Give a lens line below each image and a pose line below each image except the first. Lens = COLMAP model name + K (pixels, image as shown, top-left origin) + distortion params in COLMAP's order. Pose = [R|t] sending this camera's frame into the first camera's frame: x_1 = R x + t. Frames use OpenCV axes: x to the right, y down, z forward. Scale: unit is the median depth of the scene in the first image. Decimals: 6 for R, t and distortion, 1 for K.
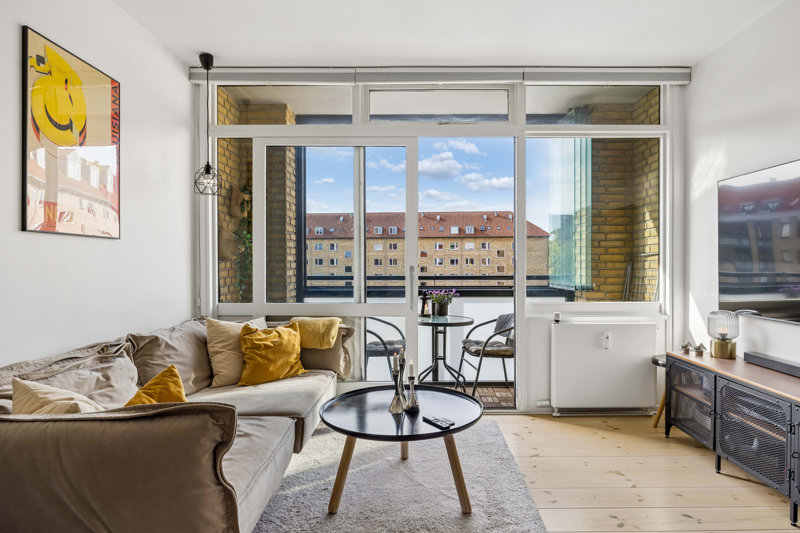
lens RADIAL K [[459.6, 0, 415.5], [0, 459.6, 267.3], [0, 0, 1]] dist [-0.006456, 0.000582]
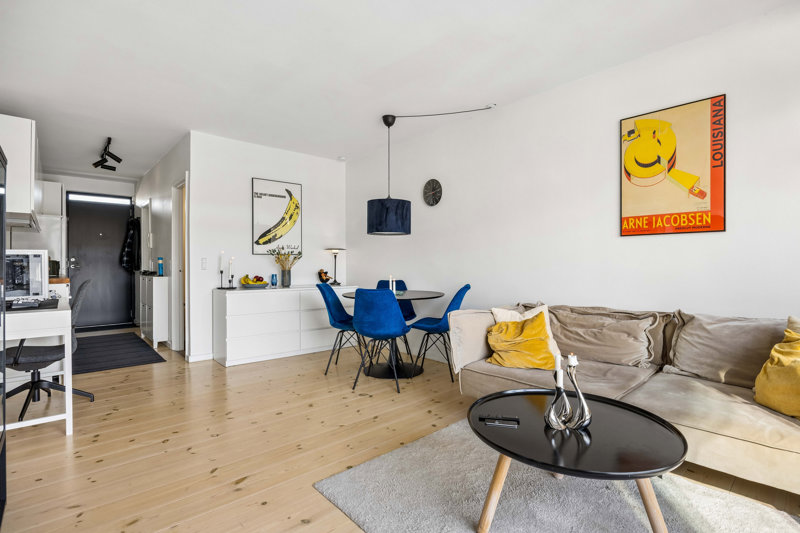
lens RADIAL K [[390.3, 0, 406.9], [0, 390.3, 266.2], [0, 0, 1]] dist [-0.005509, -0.000431]
pose [[-0.724750, 0.005094, -0.688993, 0.423417], [-0.002870, 0.999942, 0.010412, 0.011230], [0.689005, 0.009524, -0.724694, 0.832974]]
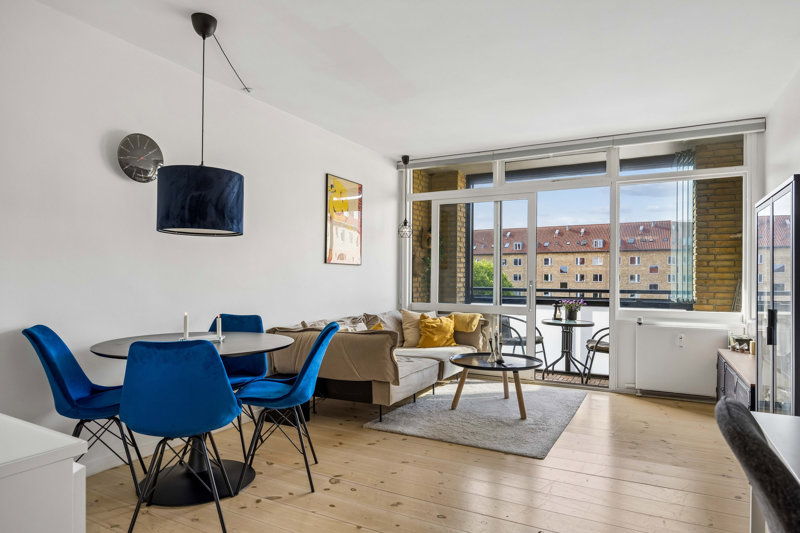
lens RADIAL K [[471.7, 0, 410.4], [0, 471.7, 275.8], [0, 0, 1]] dist [0.000832, 0.002877]
pose [[0.893890, 0.004848, -0.448259, 0.315150], [-0.011399, 0.999864, -0.011917, 0.003072], [0.448141, 0.015762, 0.893824, -0.498873]]
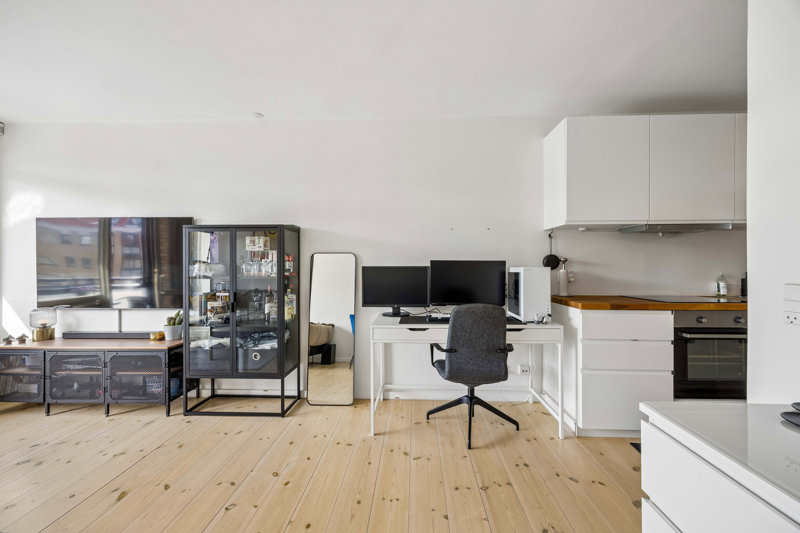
lens RADIAL K [[309.5, 0, 407.5], [0, 309.5, 266.8], [0, 0, 1]] dist [-0.001737, -0.000026]
pose [[0.023182, 0.005050, 0.999718, -0.218758], [0.010939, 0.999926, -0.005305, -0.013529], [-0.999671, 0.011059, 0.023126, -0.139166]]
